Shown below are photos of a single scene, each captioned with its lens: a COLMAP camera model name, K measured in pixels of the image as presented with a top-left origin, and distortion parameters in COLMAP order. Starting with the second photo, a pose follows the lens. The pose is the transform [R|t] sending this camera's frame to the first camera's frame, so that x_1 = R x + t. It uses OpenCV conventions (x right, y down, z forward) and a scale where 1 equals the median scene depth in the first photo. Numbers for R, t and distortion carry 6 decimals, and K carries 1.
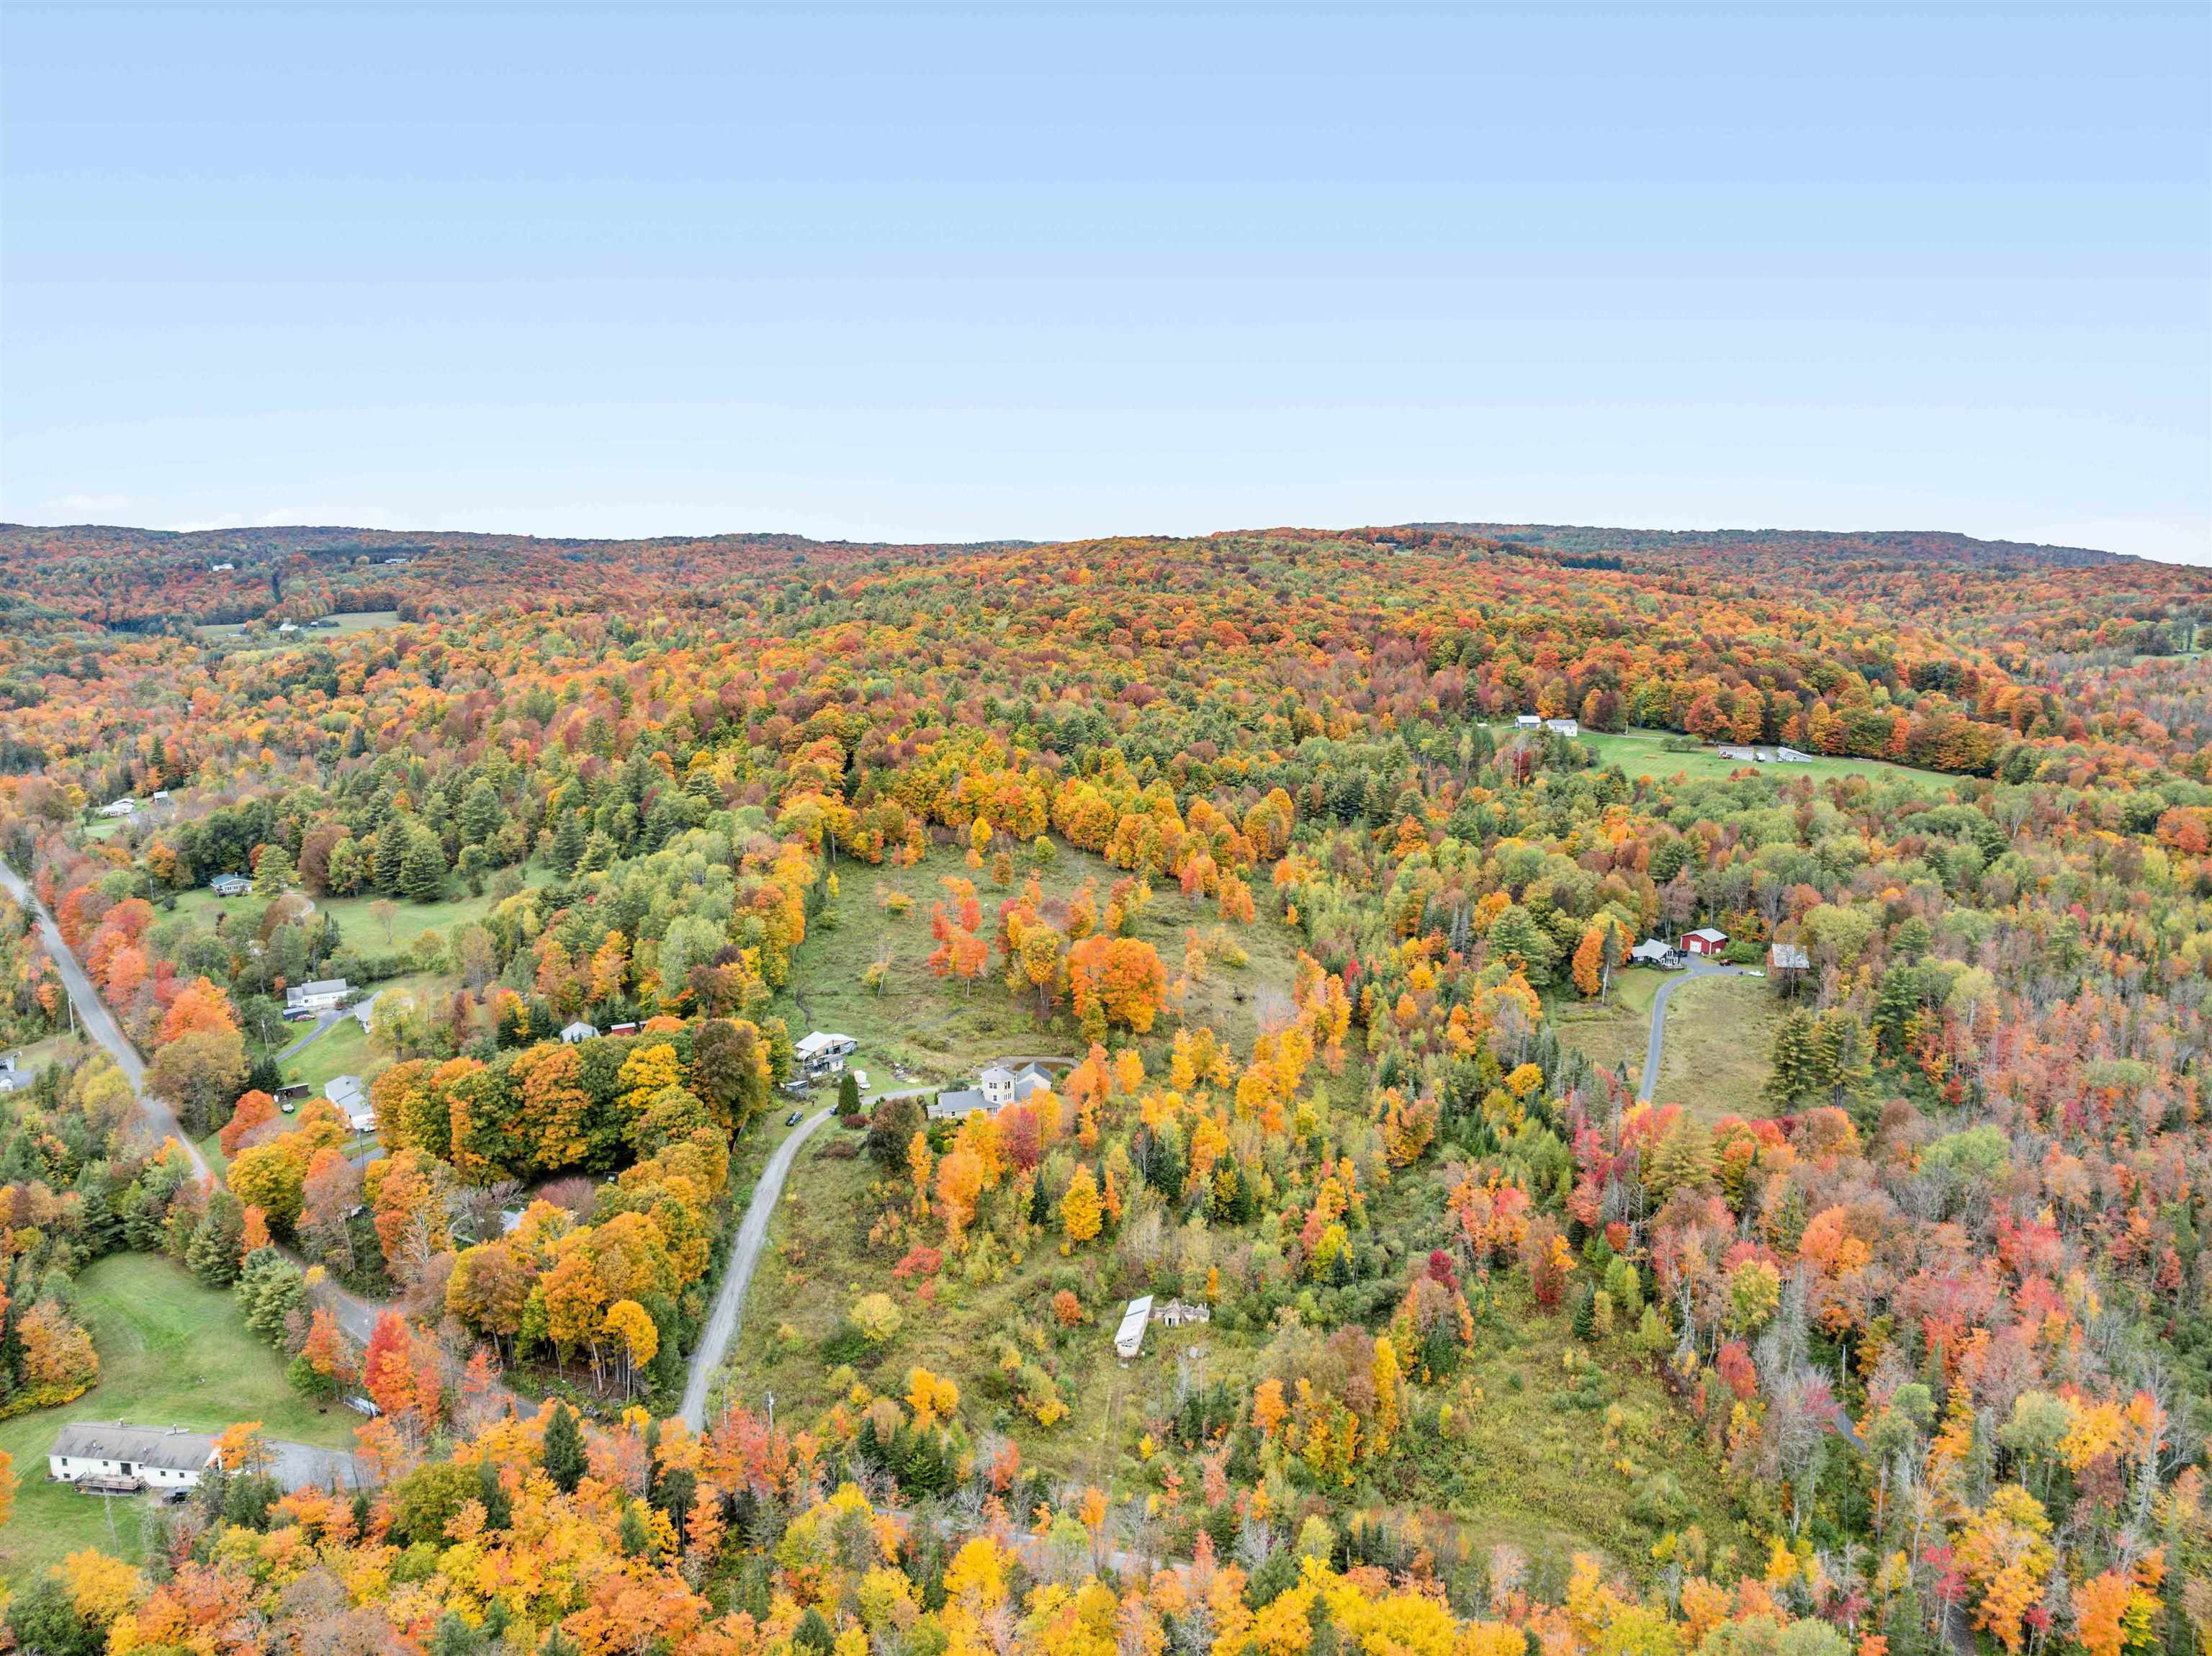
lens RADIAL K [[1566.0, 0, 1100.5], [0, 1566.0, 816.1], [0, 0, 1]] dist [-0.025116, -0.022080]
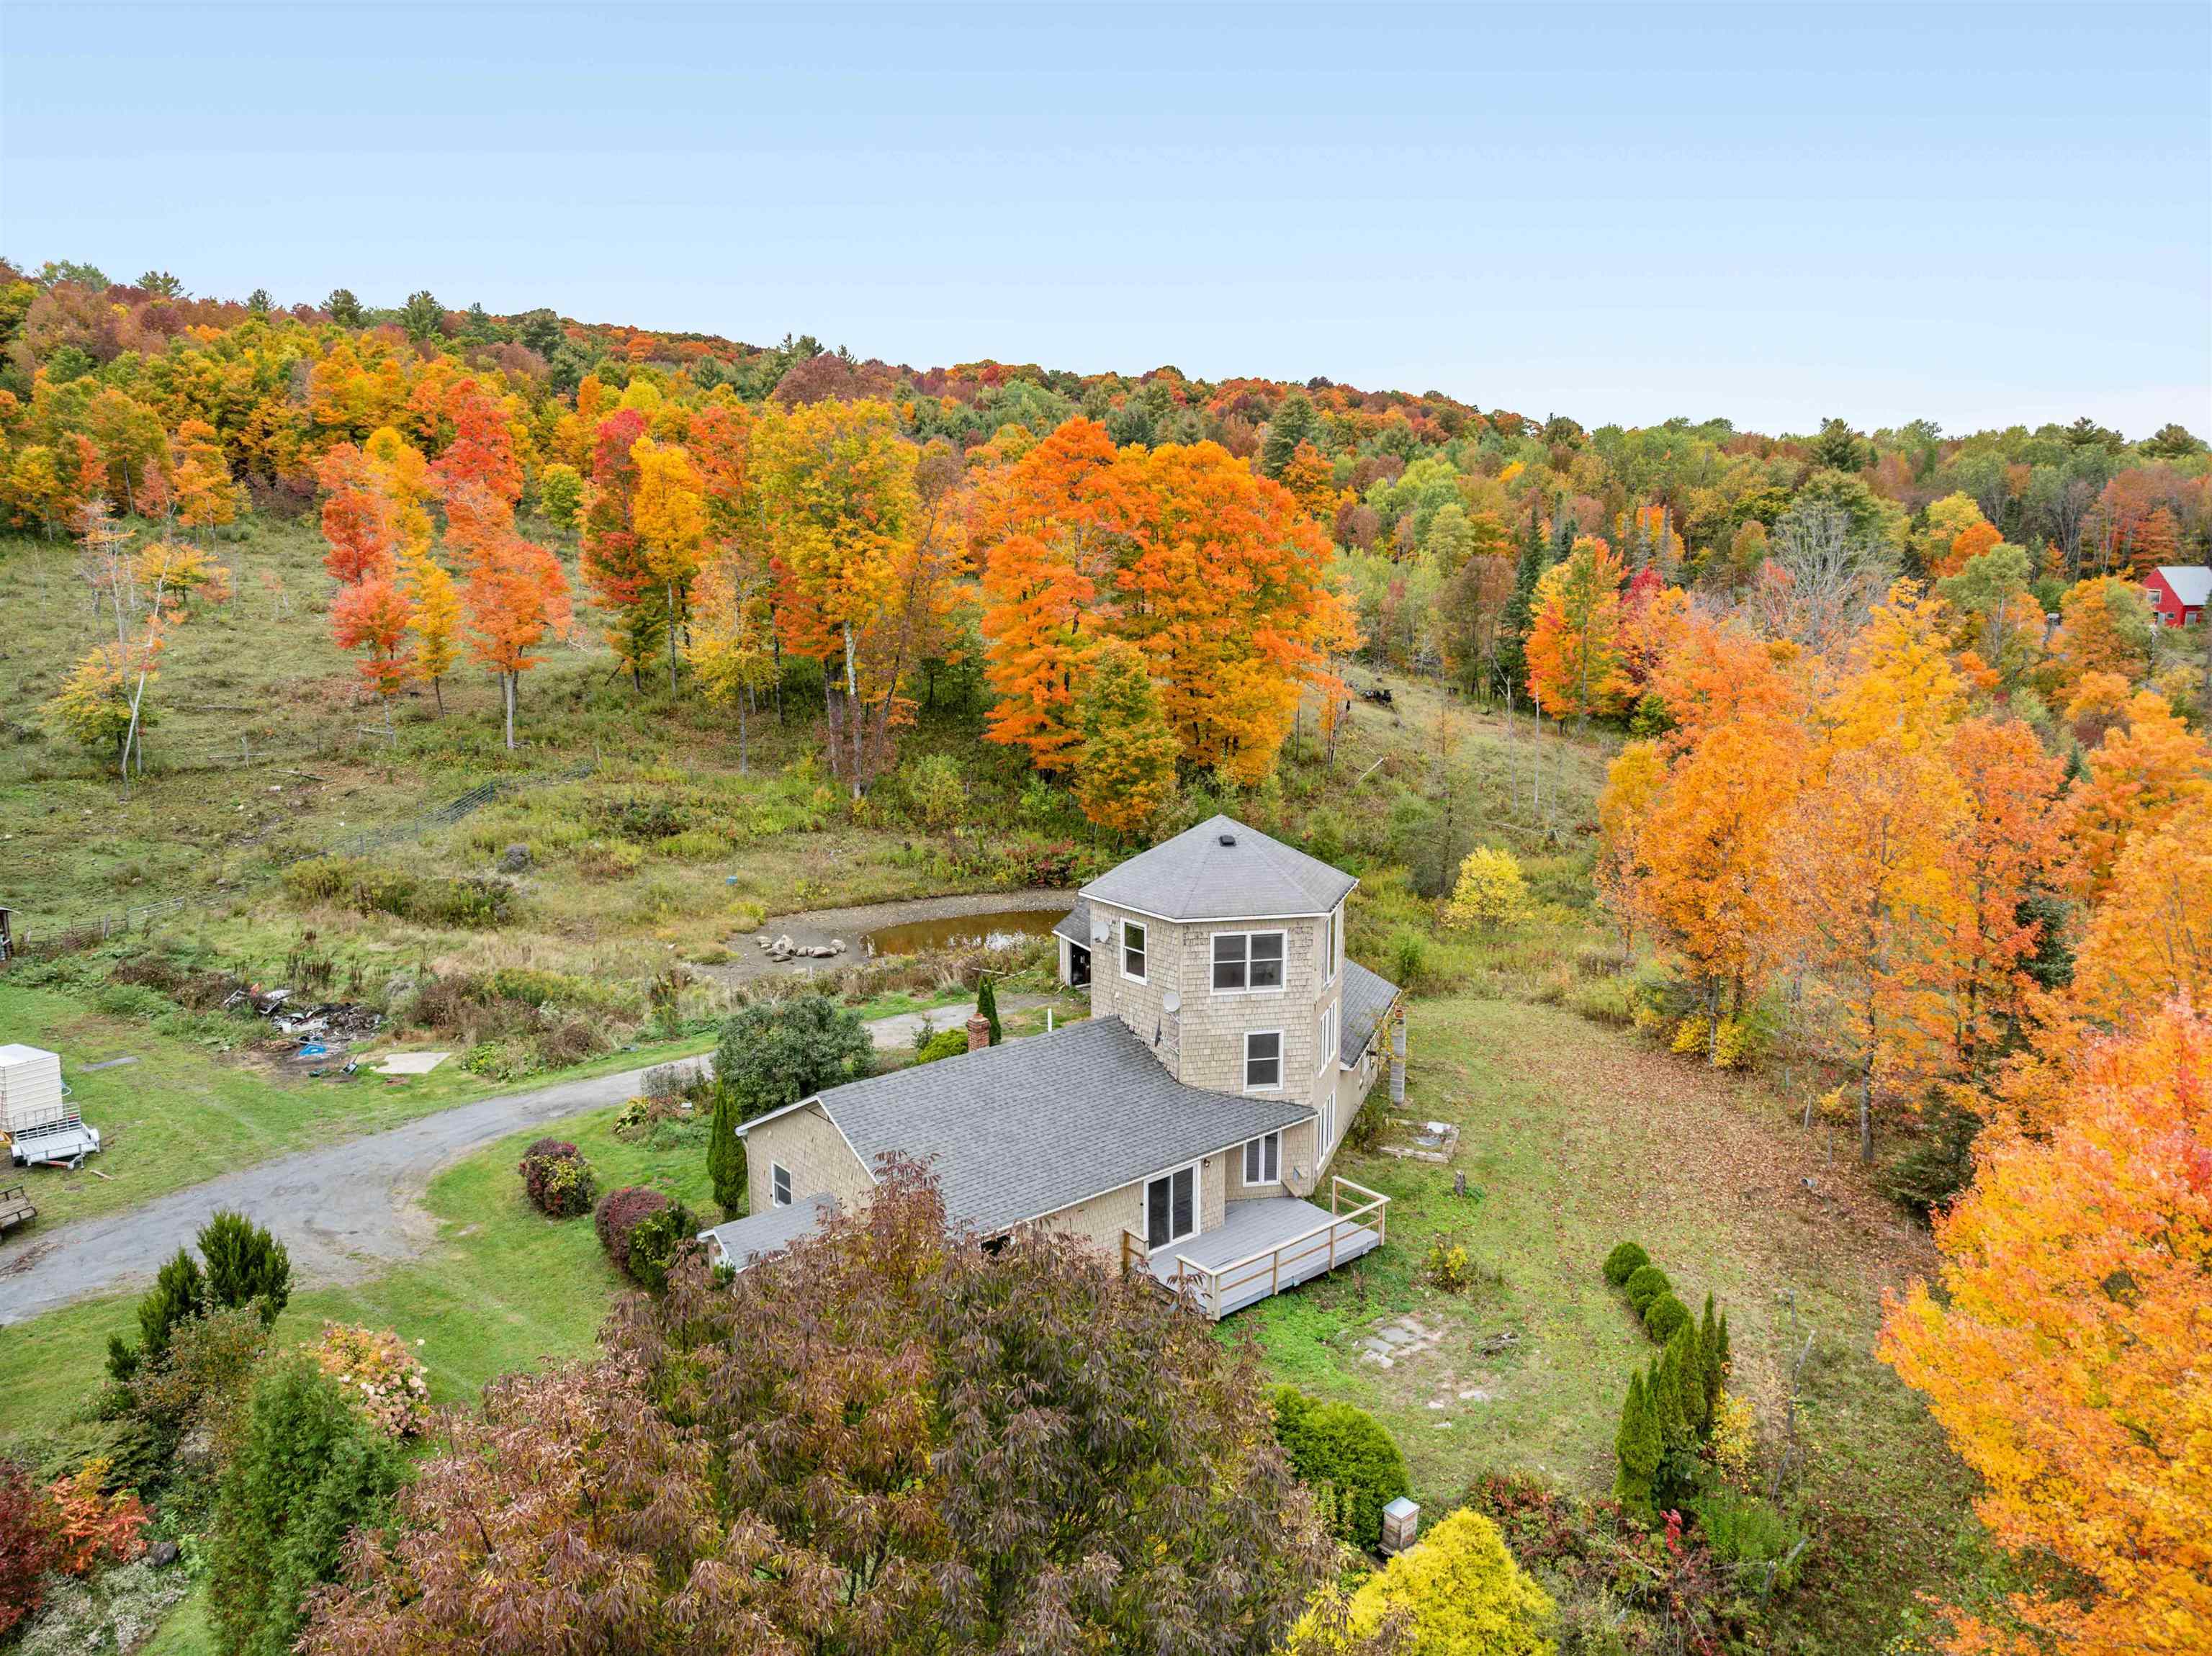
lens RADIAL K [[1546.5, 0, 1109.6], [0, 1546.5, 771.5], [0, 0, 1]] dist [-0.030722, -0.007546]
pose [[0.901273, -0.072872, 0.427079, -0.079549], [0.079494, 0.996833, 0.002331, 0.095886], [-0.425896, 0.031849, 0.904211, 0.548629]]
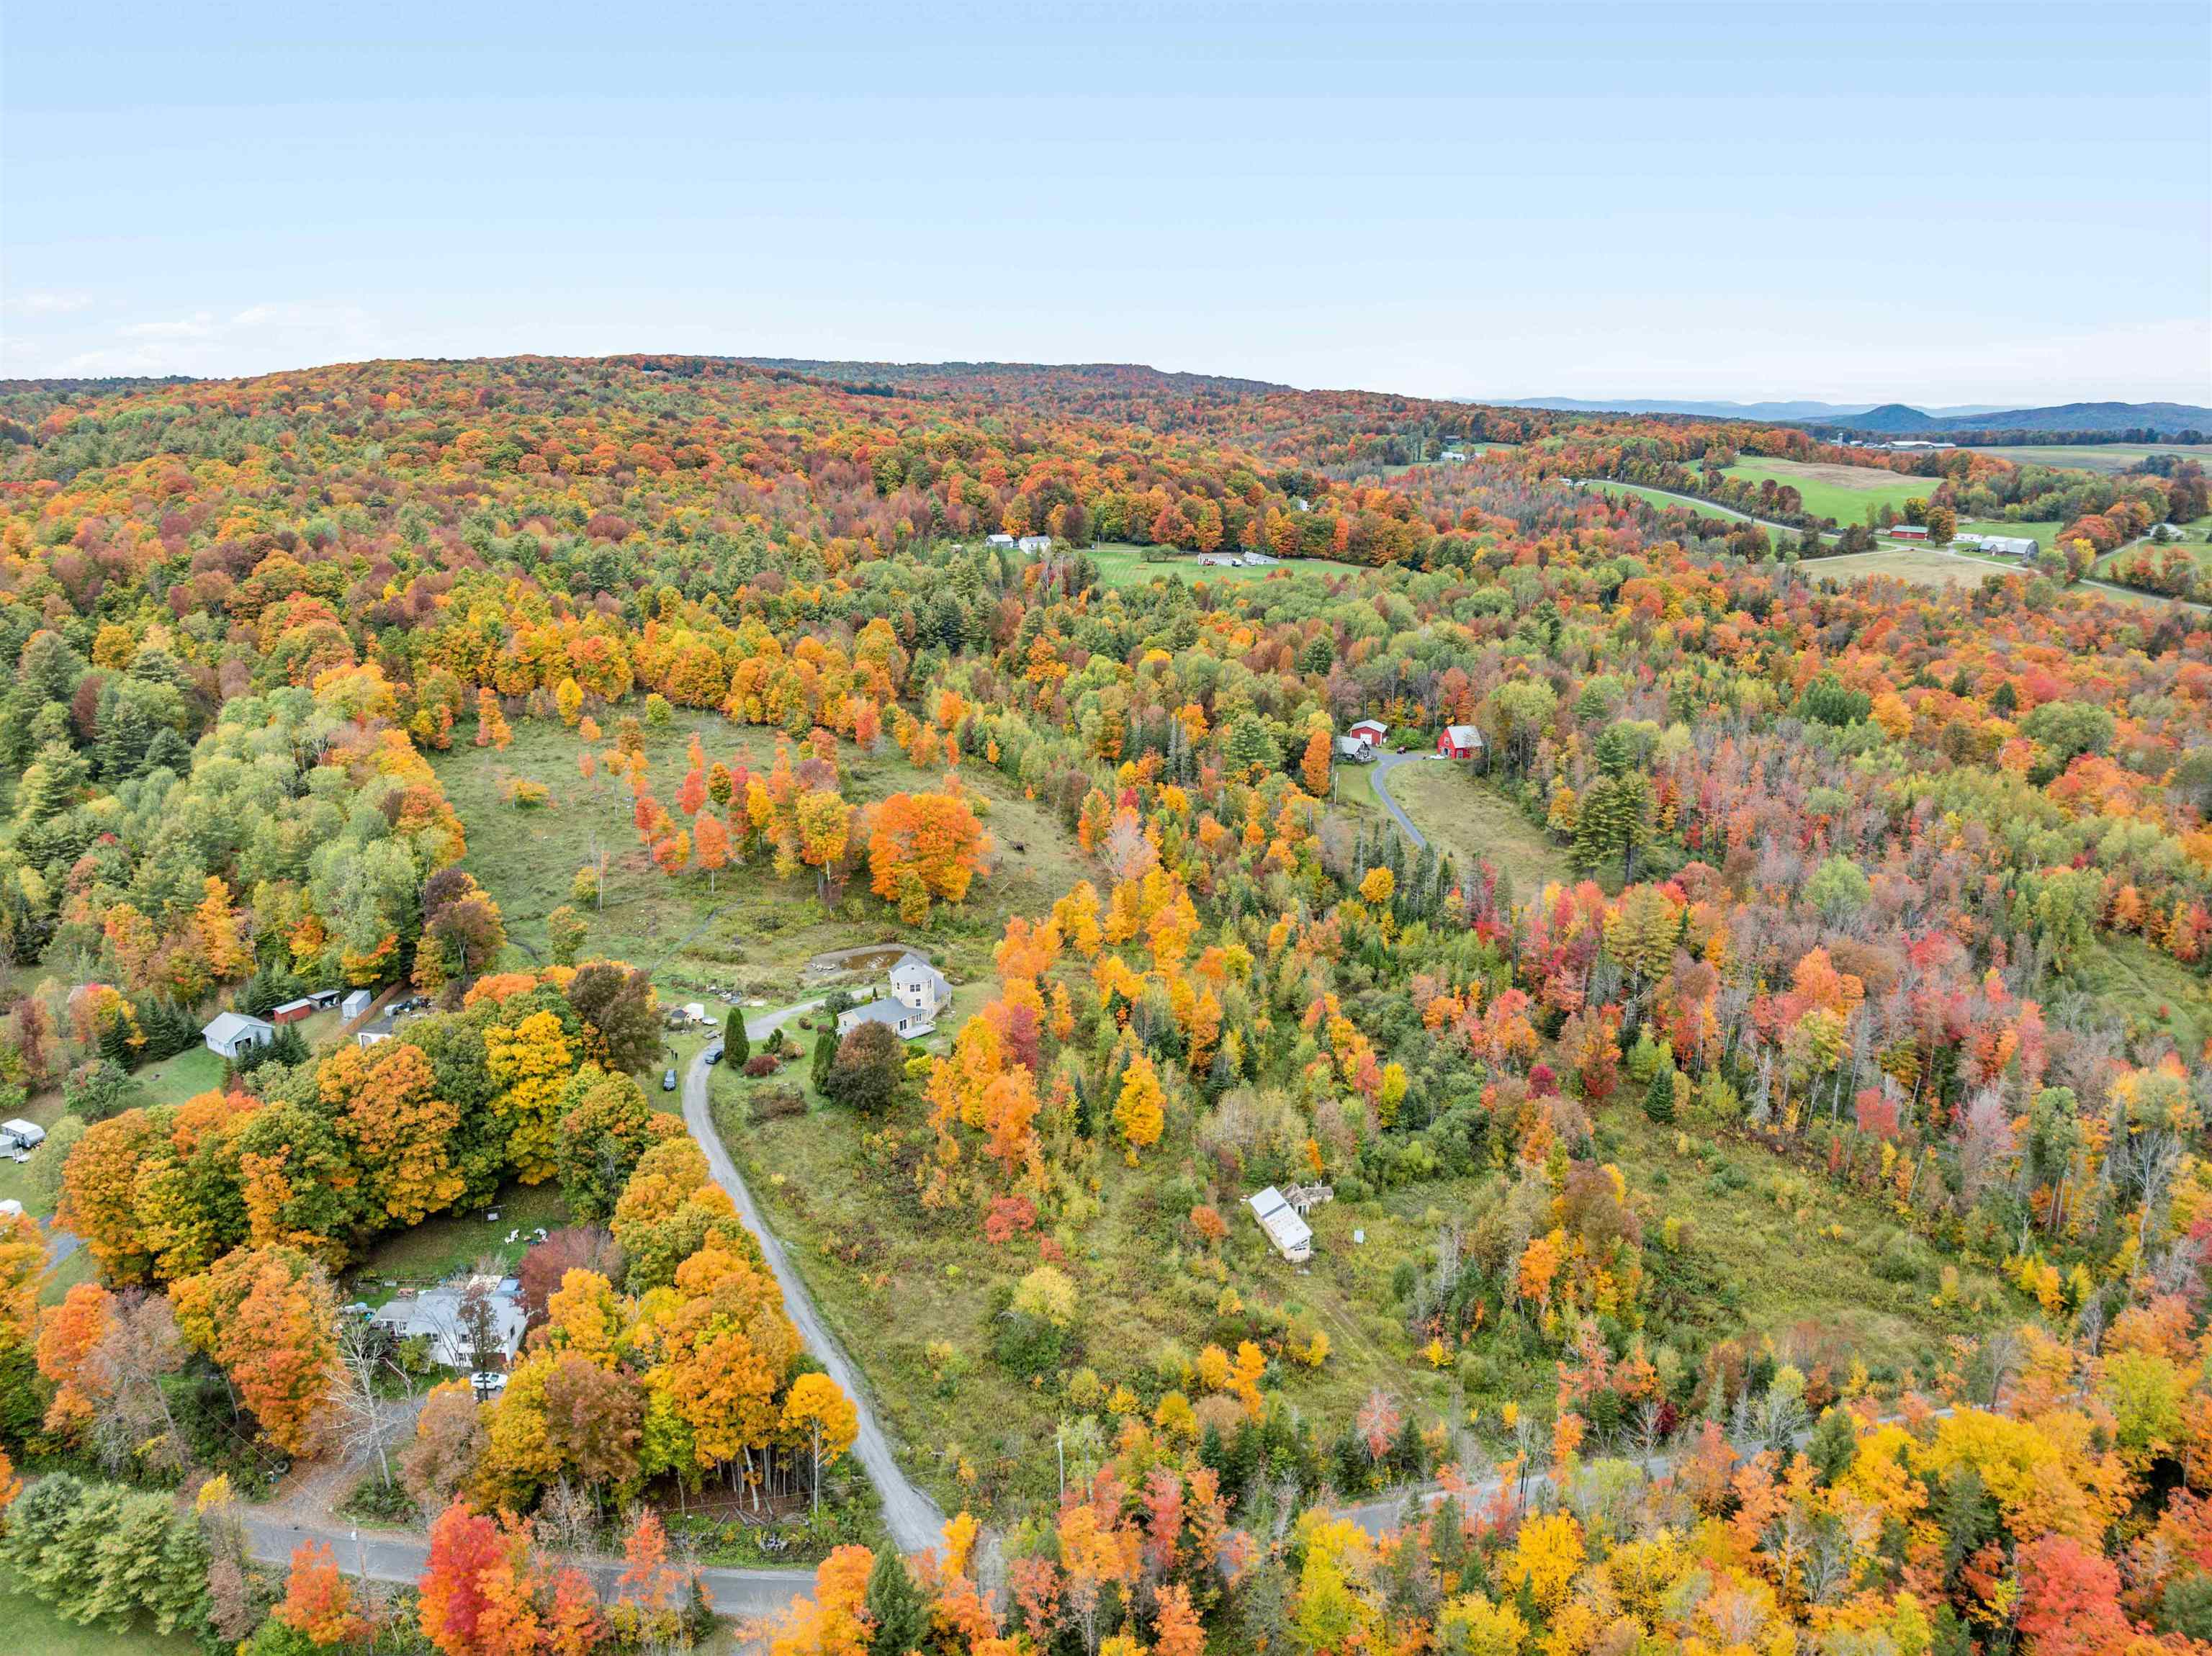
lens RADIAL K [[1566.0, 0, 1100.5], [0, 1566.0, 816.1], [0, 0, 1]] dist [-0.025116, -0.022080]
pose [[0.868101, -0.128947, 0.479347, -0.220522], [0.081945, 0.989648, 0.117819, -0.000864], [-0.489577, -0.062999, 0.869681, 0.160896]]
